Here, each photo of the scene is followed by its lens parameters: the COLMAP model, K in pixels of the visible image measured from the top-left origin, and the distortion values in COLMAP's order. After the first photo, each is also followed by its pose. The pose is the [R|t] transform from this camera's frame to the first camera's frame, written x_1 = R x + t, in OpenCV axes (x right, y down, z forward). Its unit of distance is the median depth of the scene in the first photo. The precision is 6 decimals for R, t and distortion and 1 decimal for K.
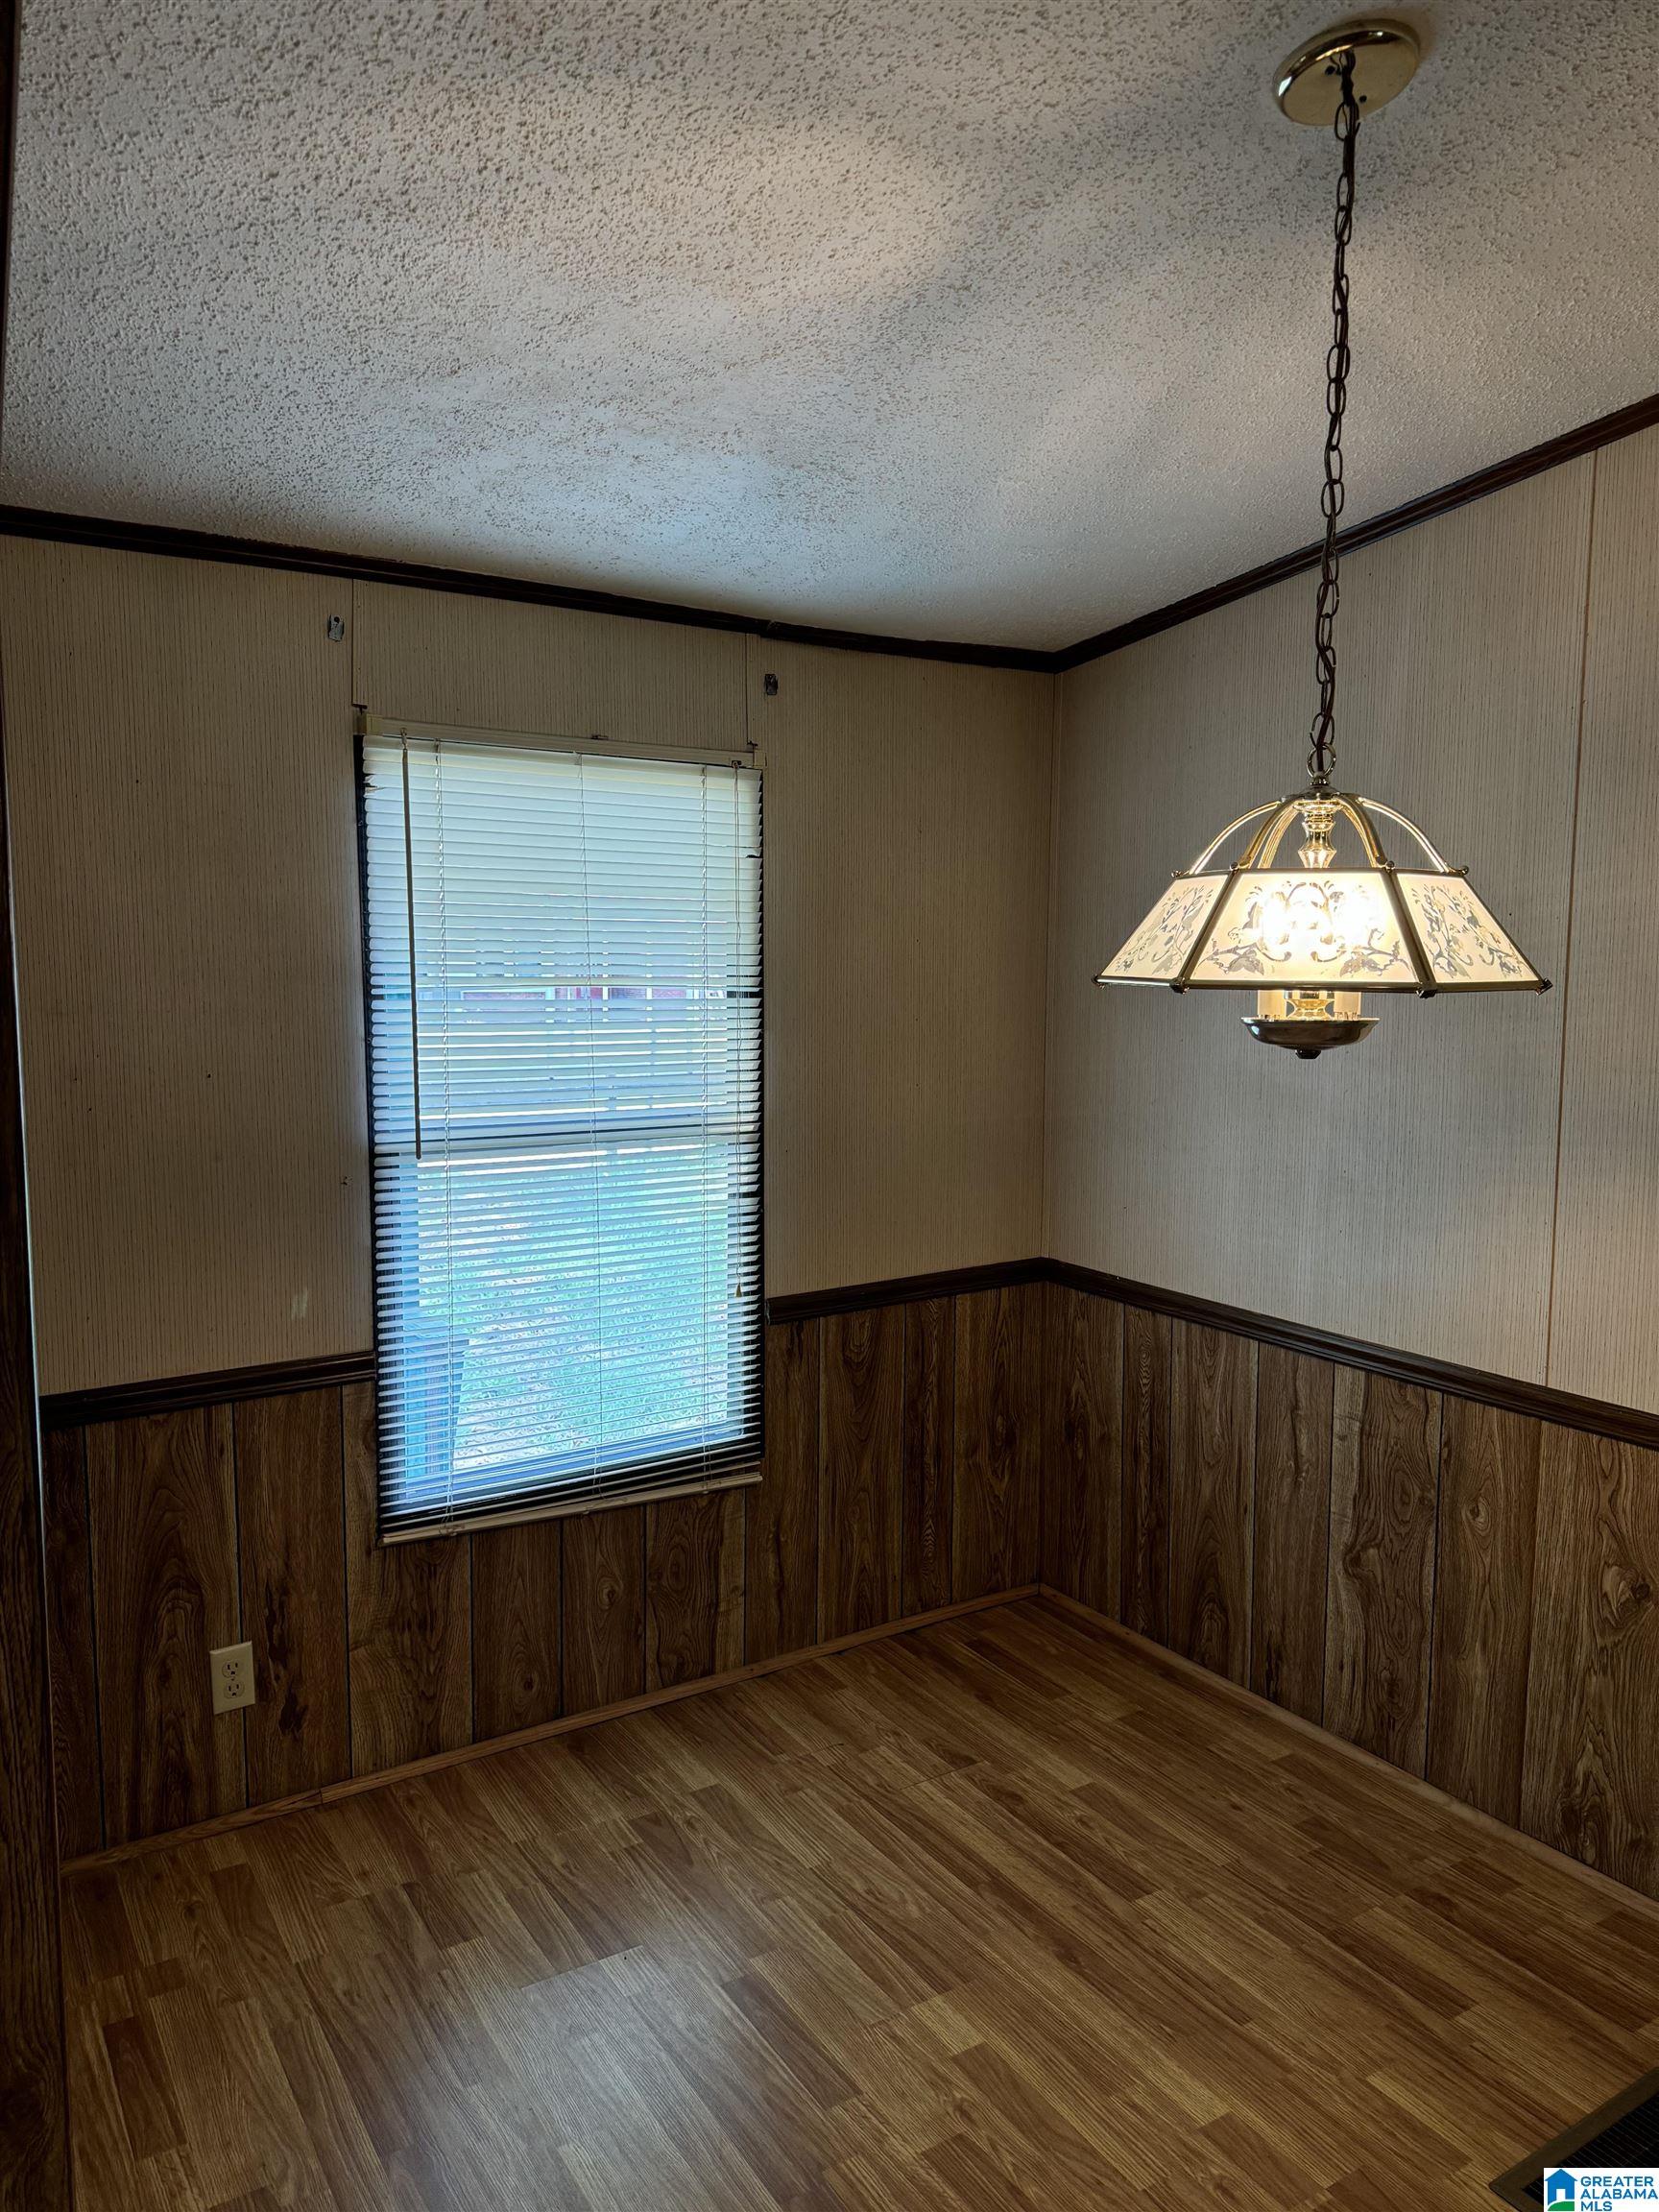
lens RADIAL K [[1578.9, 0, 871.4], [0, 1578.9, 1087.6], [0, 0, 1]] dist [0.086466, -0.147278]
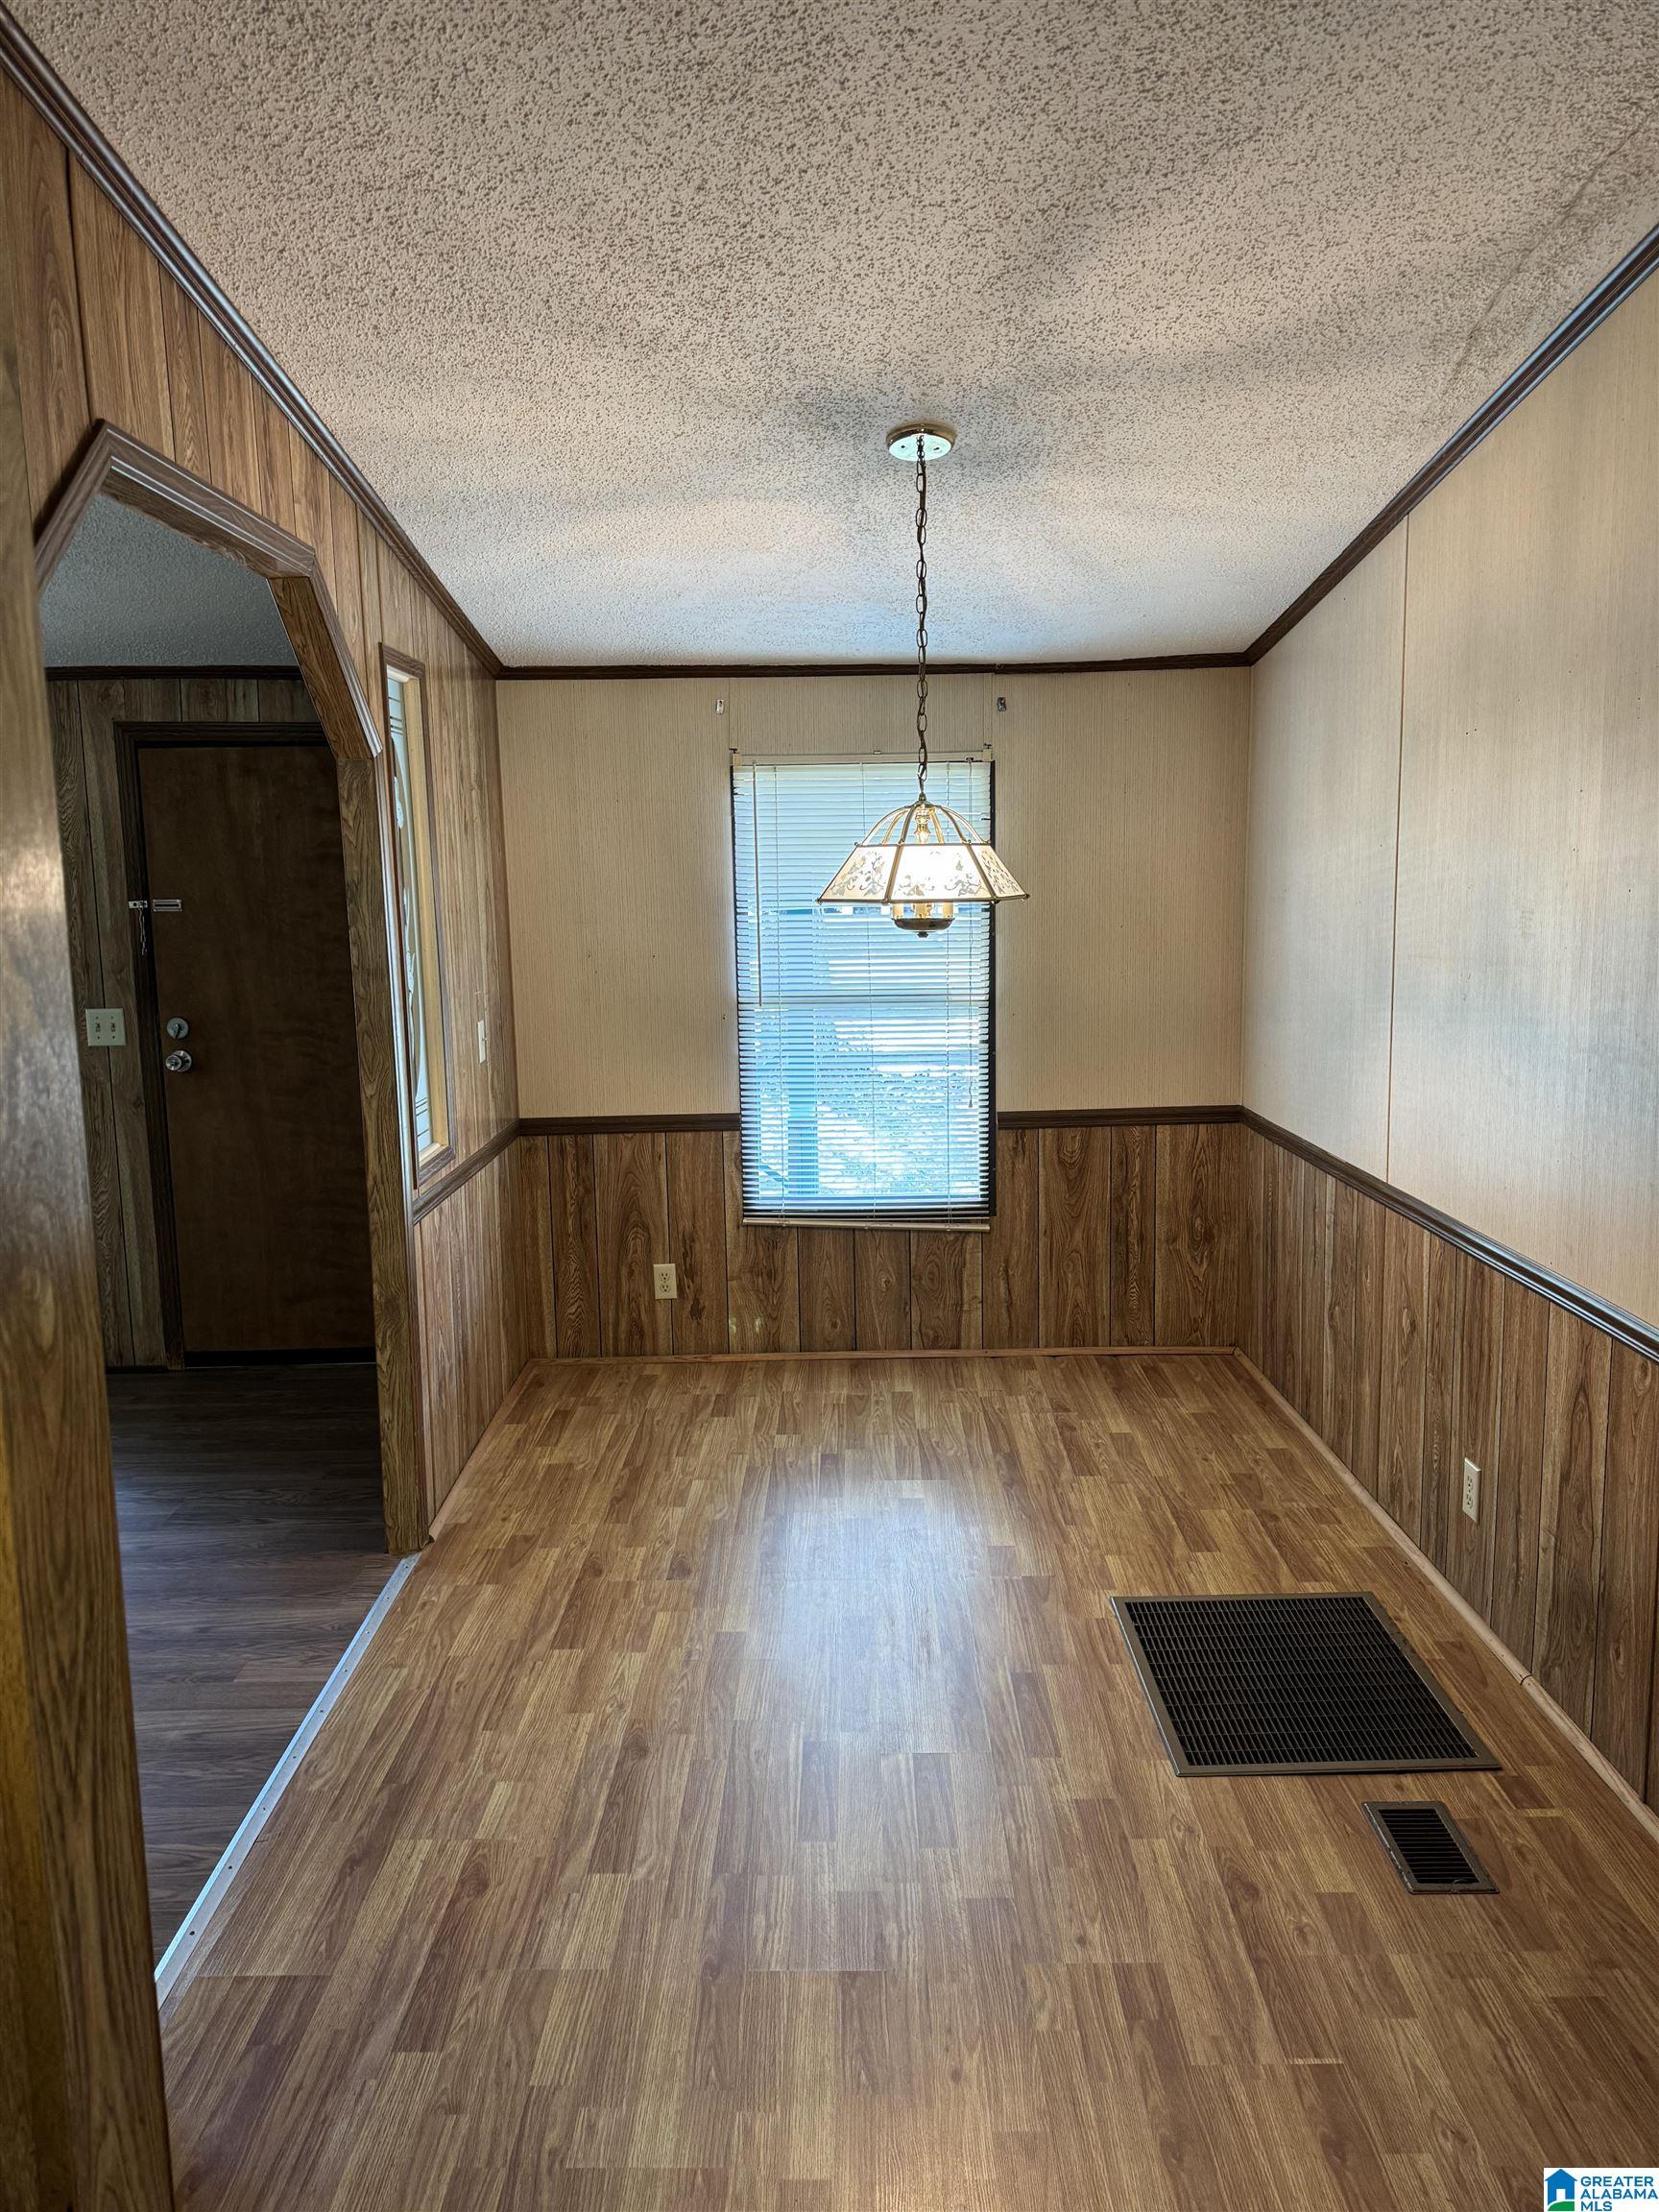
lens RADIAL K [[1578.9, 0, 871.4], [0, 1578.9, 1087.6], [0, 0, 1]] dist [0.086466, -0.147278]
pose [[0.839070, 0.048451, -0.541862, 0.694066], [-0.028508, 0.998574, 0.045143, 0.048533], [0.543277, -0.022431, 0.839254, -0.359010]]
